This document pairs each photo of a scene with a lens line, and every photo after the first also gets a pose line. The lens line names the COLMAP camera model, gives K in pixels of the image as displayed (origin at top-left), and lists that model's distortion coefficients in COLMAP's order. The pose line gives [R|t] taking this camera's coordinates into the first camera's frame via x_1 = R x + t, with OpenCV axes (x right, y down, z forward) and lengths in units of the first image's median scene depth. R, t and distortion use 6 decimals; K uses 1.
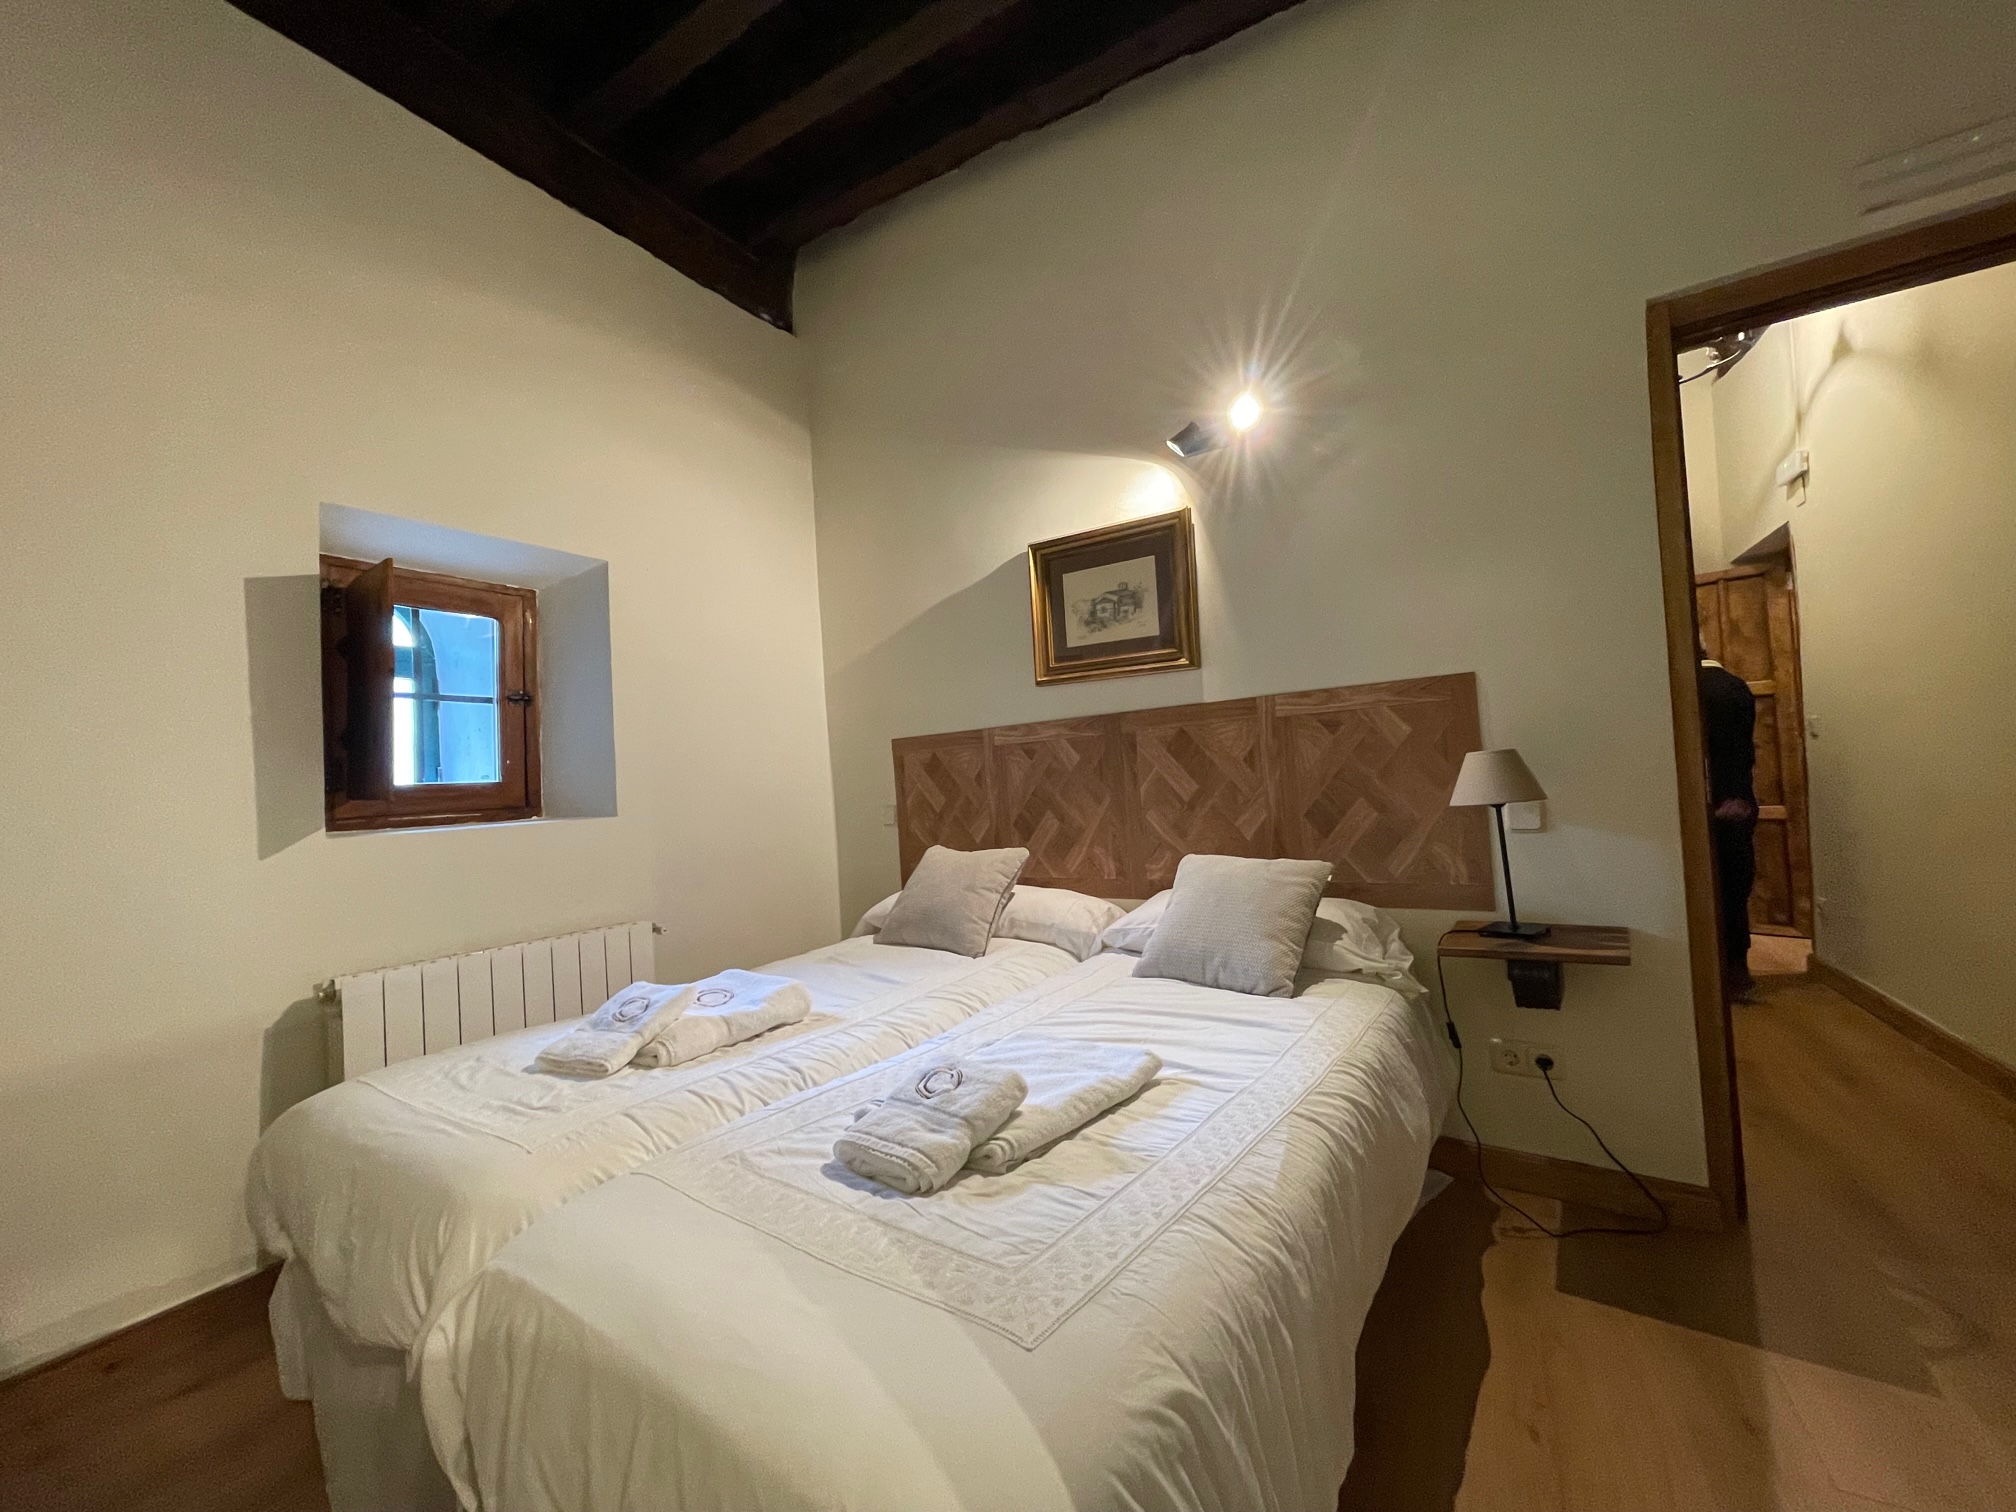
lens RADIAL K [[807.2, 0, 1005.6], [0, 807.2, 749.6], [0, 0, 1]] dist [0.001051, -0.000280]
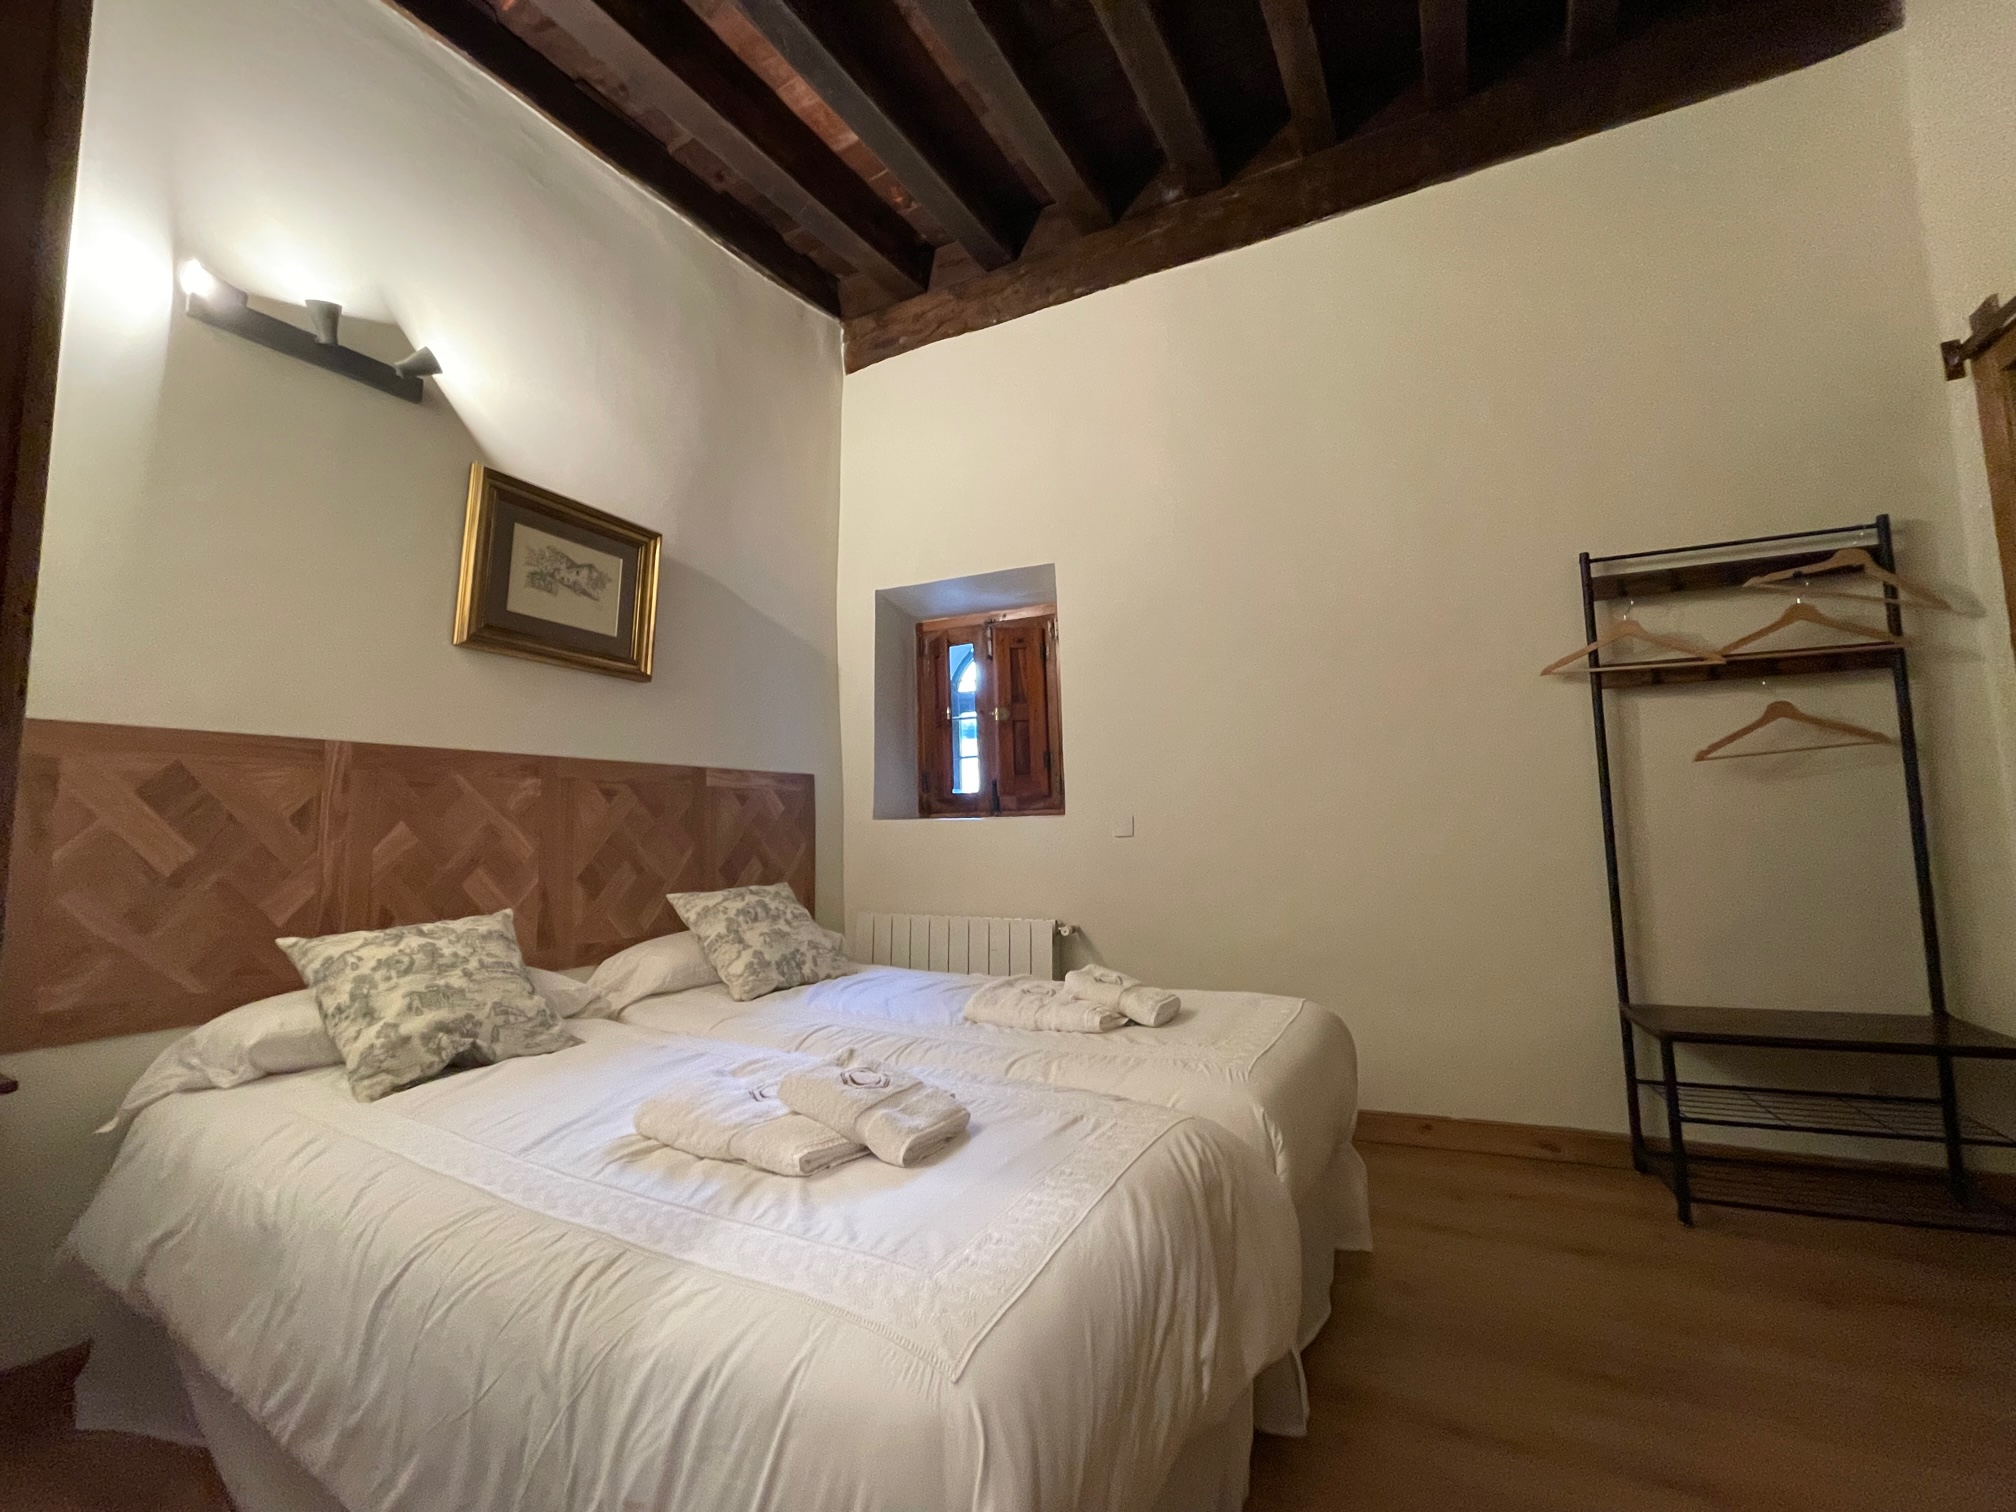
lens RADIAL K [[807.2, 0, 1005.6], [0, 807.2, 749.6], [0, 0, 1]] dist [0.001051, -0.000280]
pose [[-0.058092, 0.163019, 0.984911, -0.662293], [-0.035861, 0.985600, -0.165248, 0.065980], [-0.997667, -0.044919, -0.051410, 0.485060]]
